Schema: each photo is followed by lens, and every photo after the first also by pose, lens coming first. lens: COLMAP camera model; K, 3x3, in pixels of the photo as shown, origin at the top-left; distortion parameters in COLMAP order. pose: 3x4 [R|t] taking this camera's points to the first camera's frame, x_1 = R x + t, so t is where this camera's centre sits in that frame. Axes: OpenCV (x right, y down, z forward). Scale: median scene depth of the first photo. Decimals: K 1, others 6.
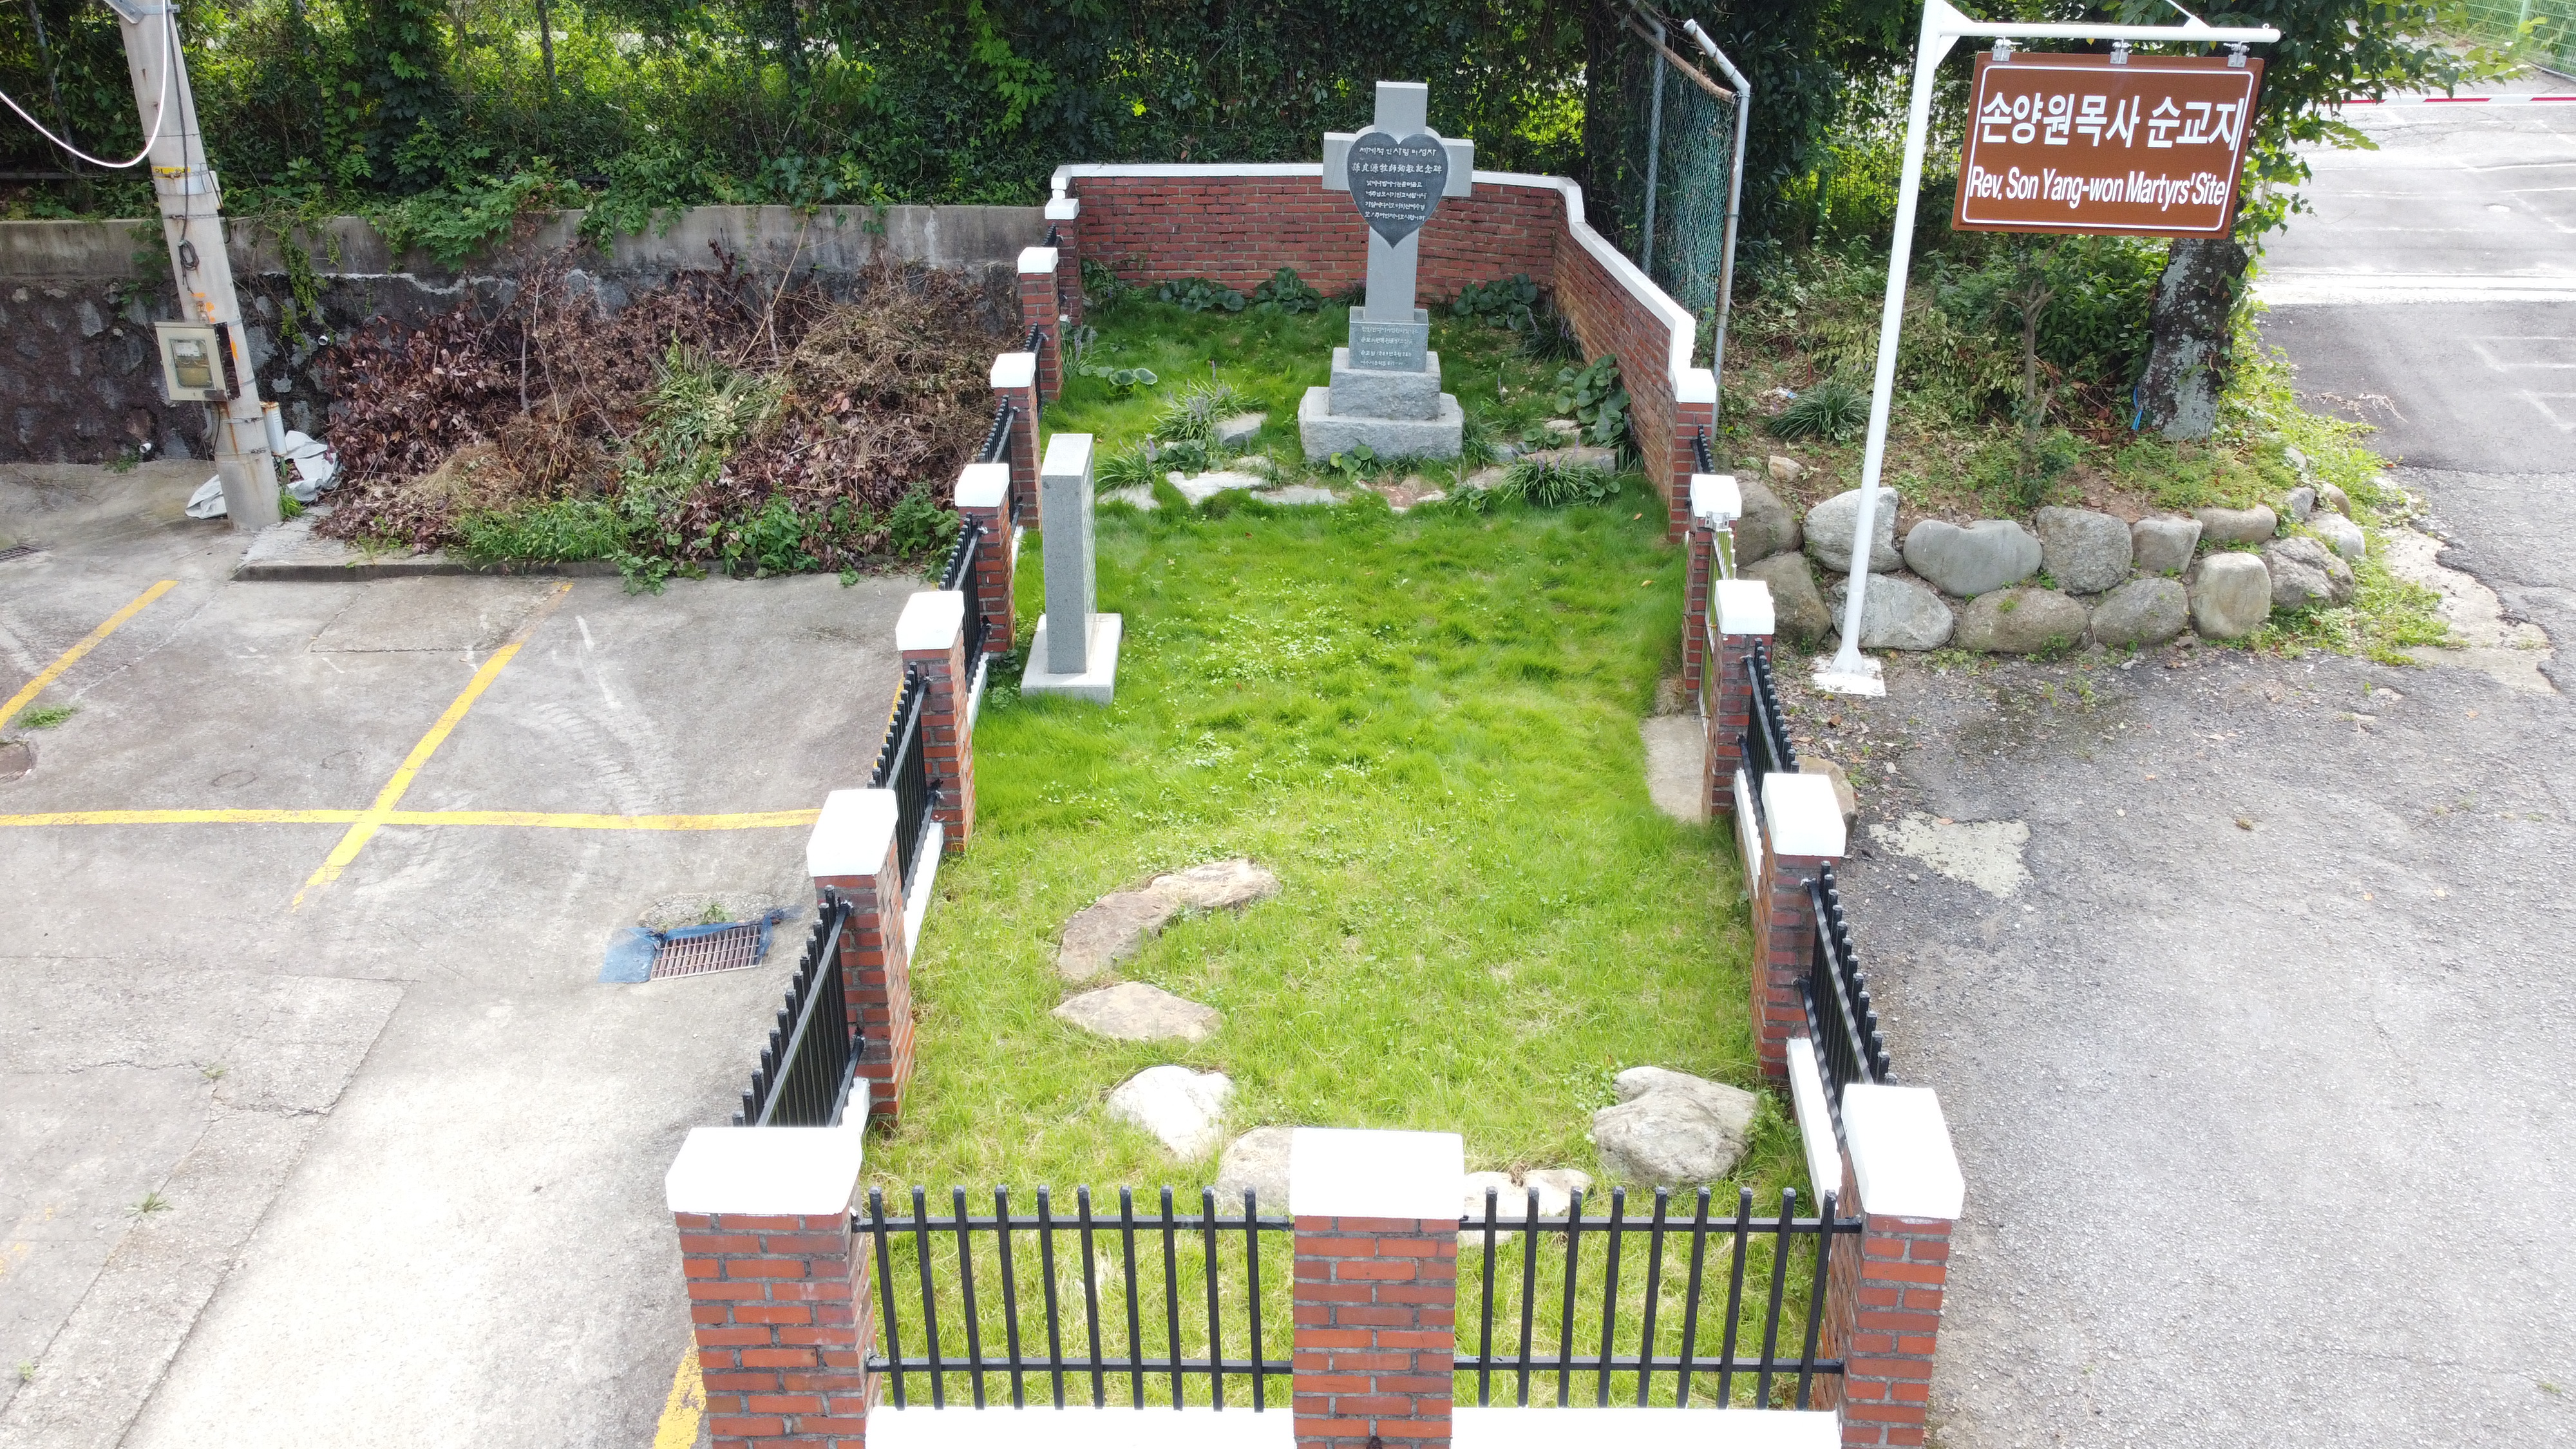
lens RADIAL K [[1949.1, 0, 1289.9], [0, 1949.1, 719.7], [0, 0, 1]] dist [0.002159, -0.005523]
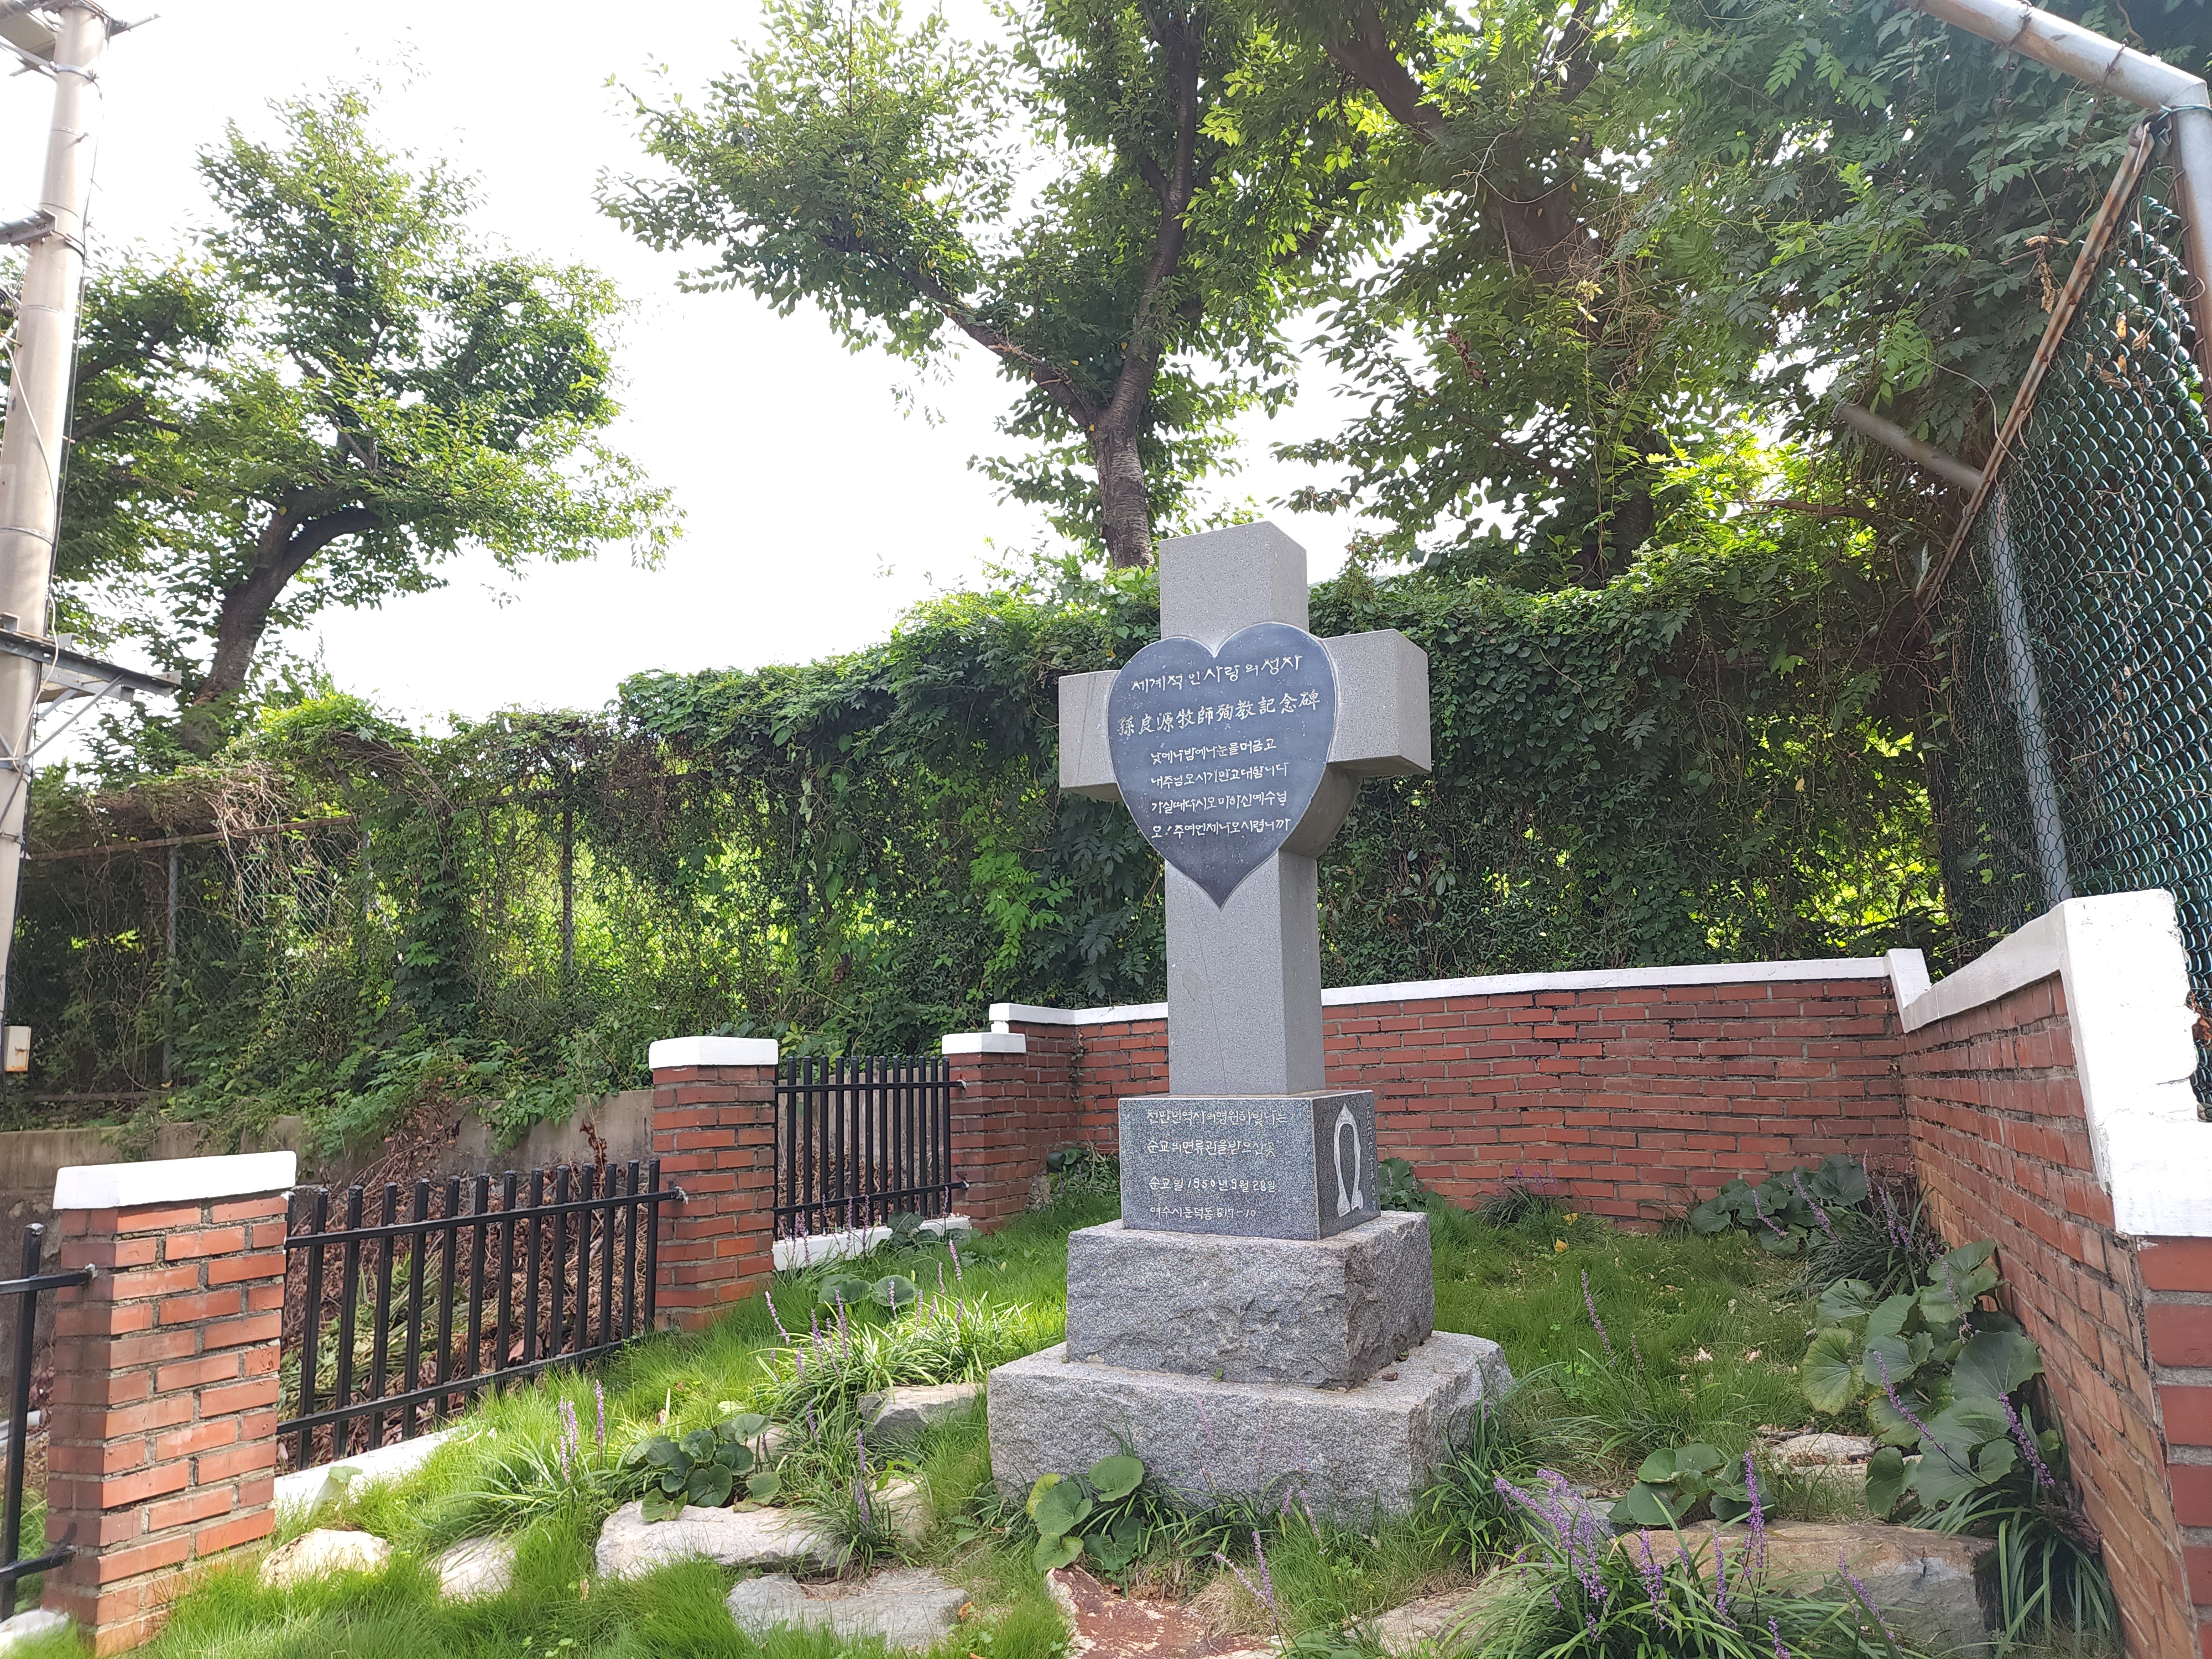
lens RADIAL K [[1469.9, 0, 1124.3], [0, 1469.9, 813.4], [0, 0, 1]] dist [0.040853, -0.005137]
pose [[0.894412, -0.118792, -0.431180, 0.180418], [-0.139603, 0.841759, -0.521491, -0.112374], [0.424898, 0.526622, 0.736295, 0.840511]]
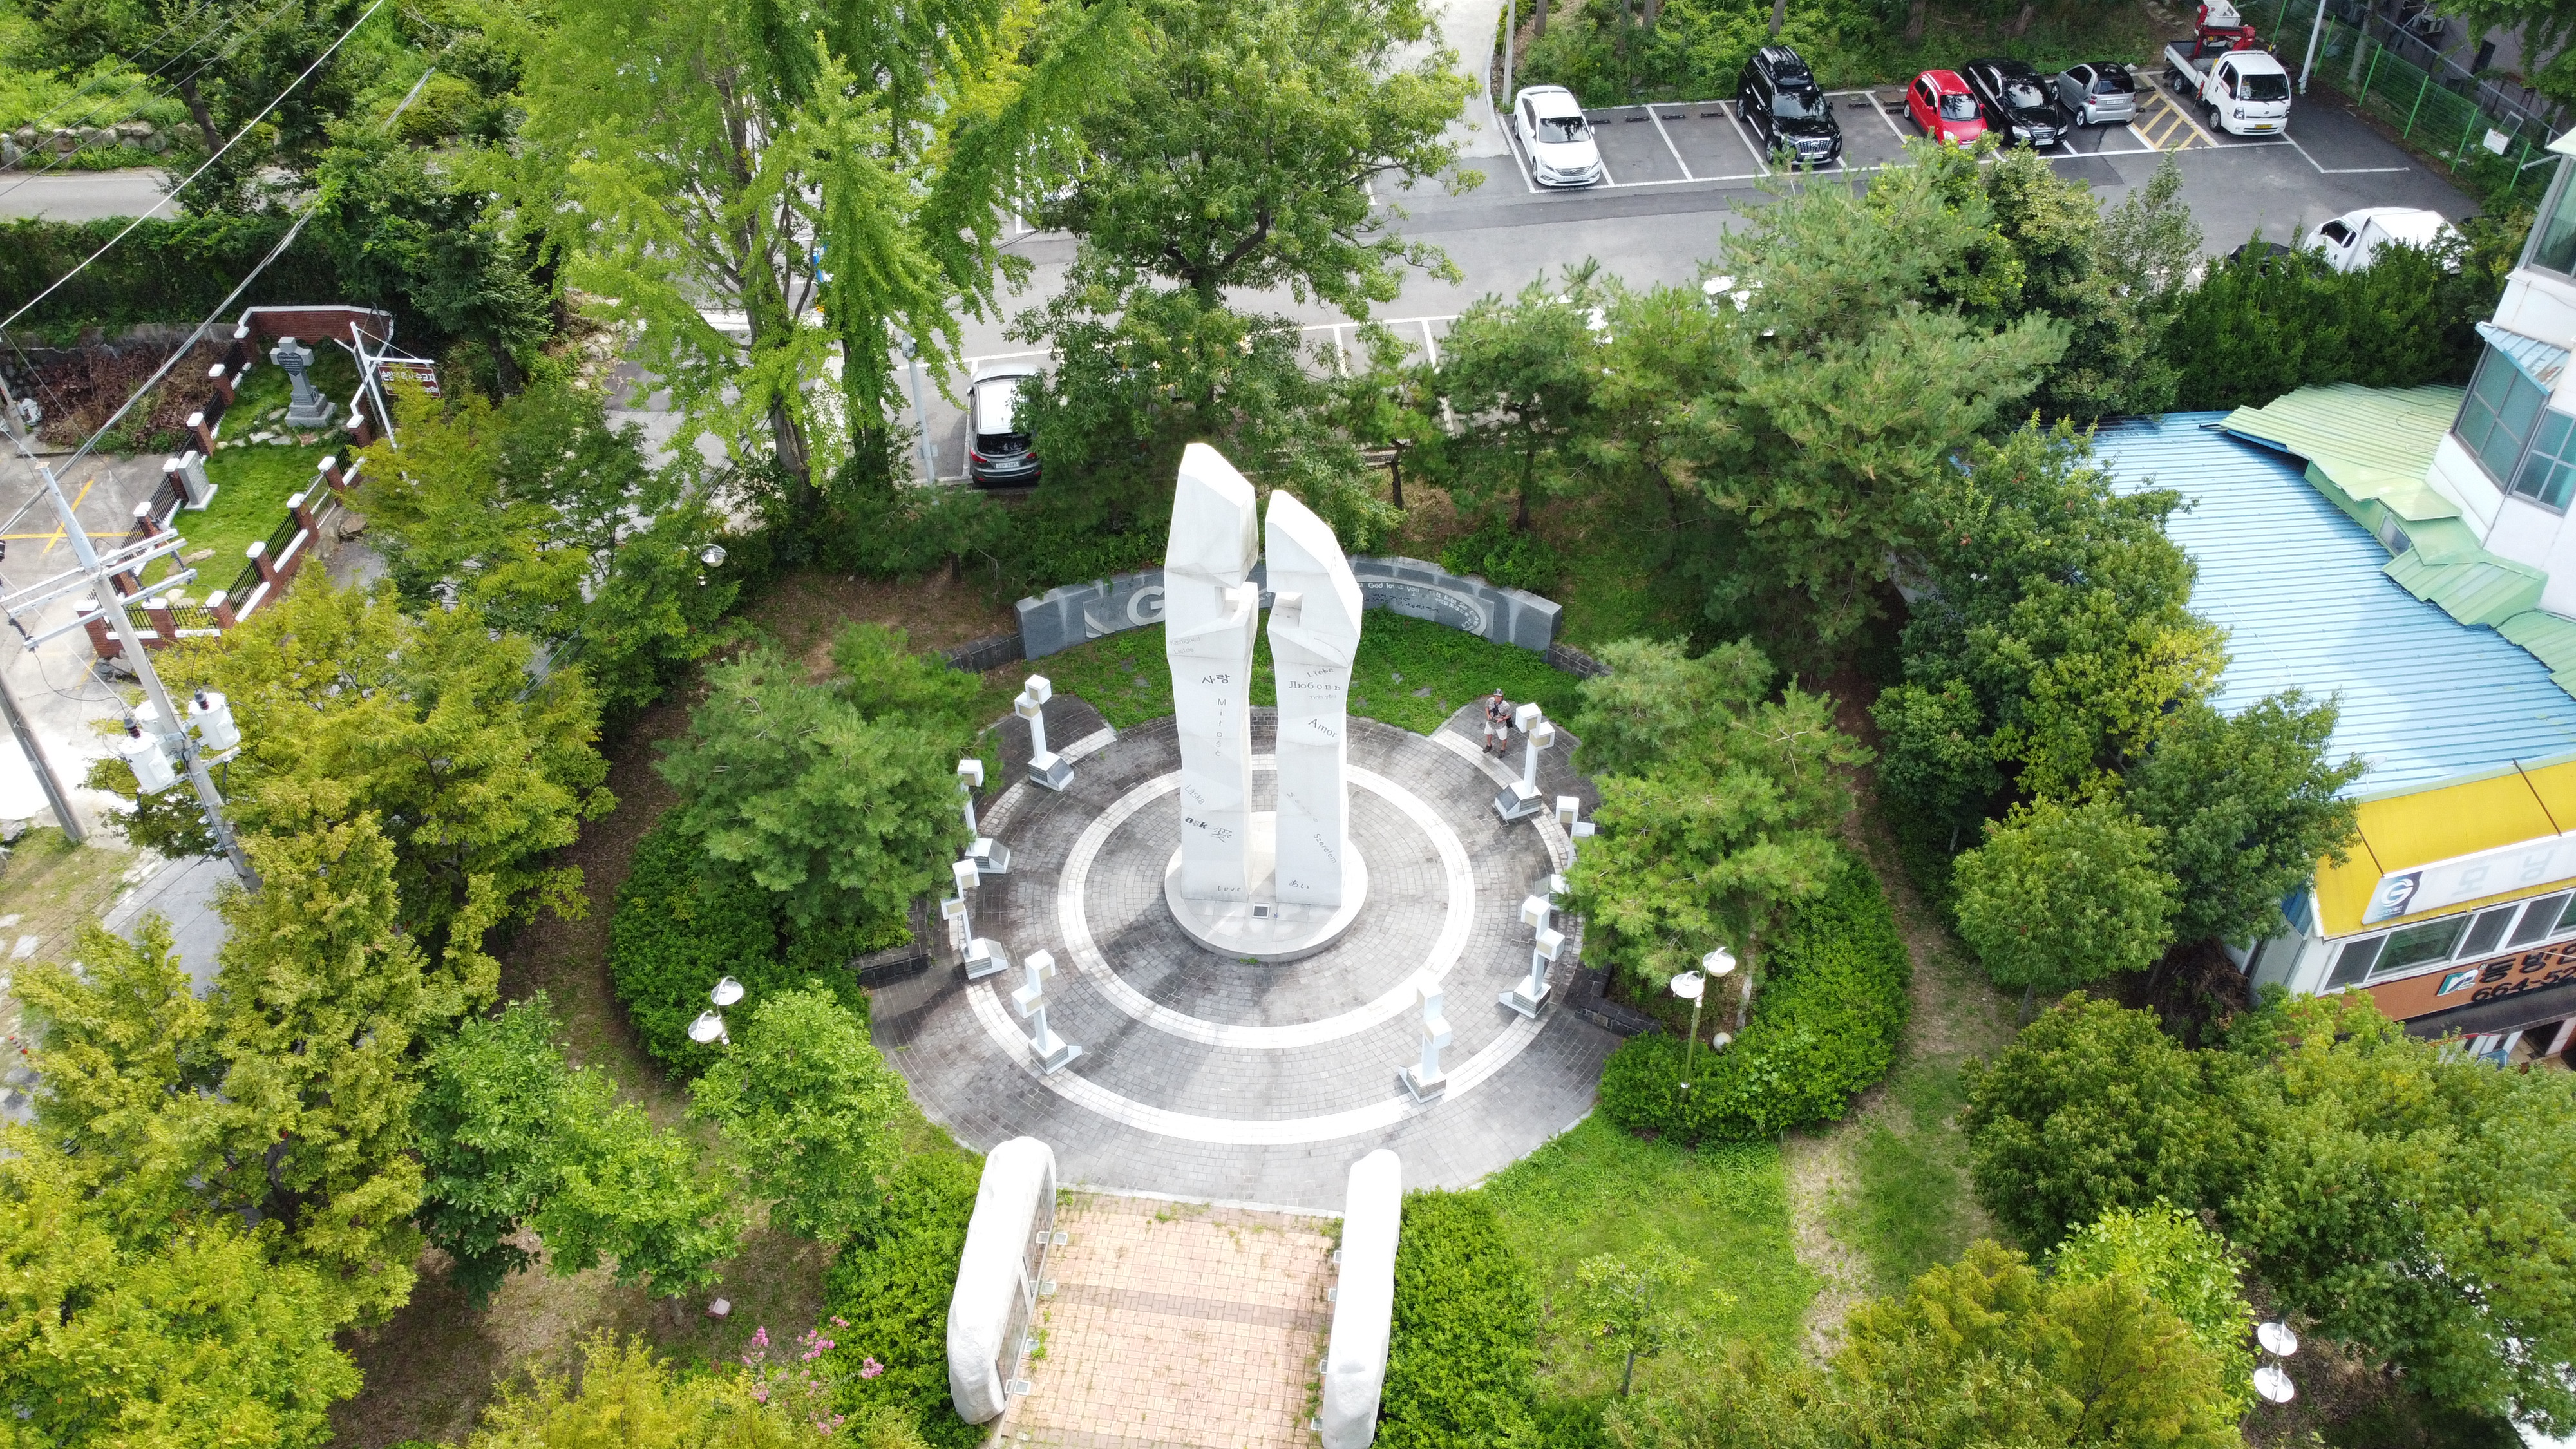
lens RADIAL K [[1949.1, 0, 1282.5], [0, 1949.1, 722.3], [0, 0, 1]] dist [0.002159, -0.005523]
pose [[0.998820, -0.035088, 0.033565, 2.091273], [0.024078, 0.958184, 0.285138, -0.715880], [-0.042166, -0.283993, 0.957899, -3.396162]]
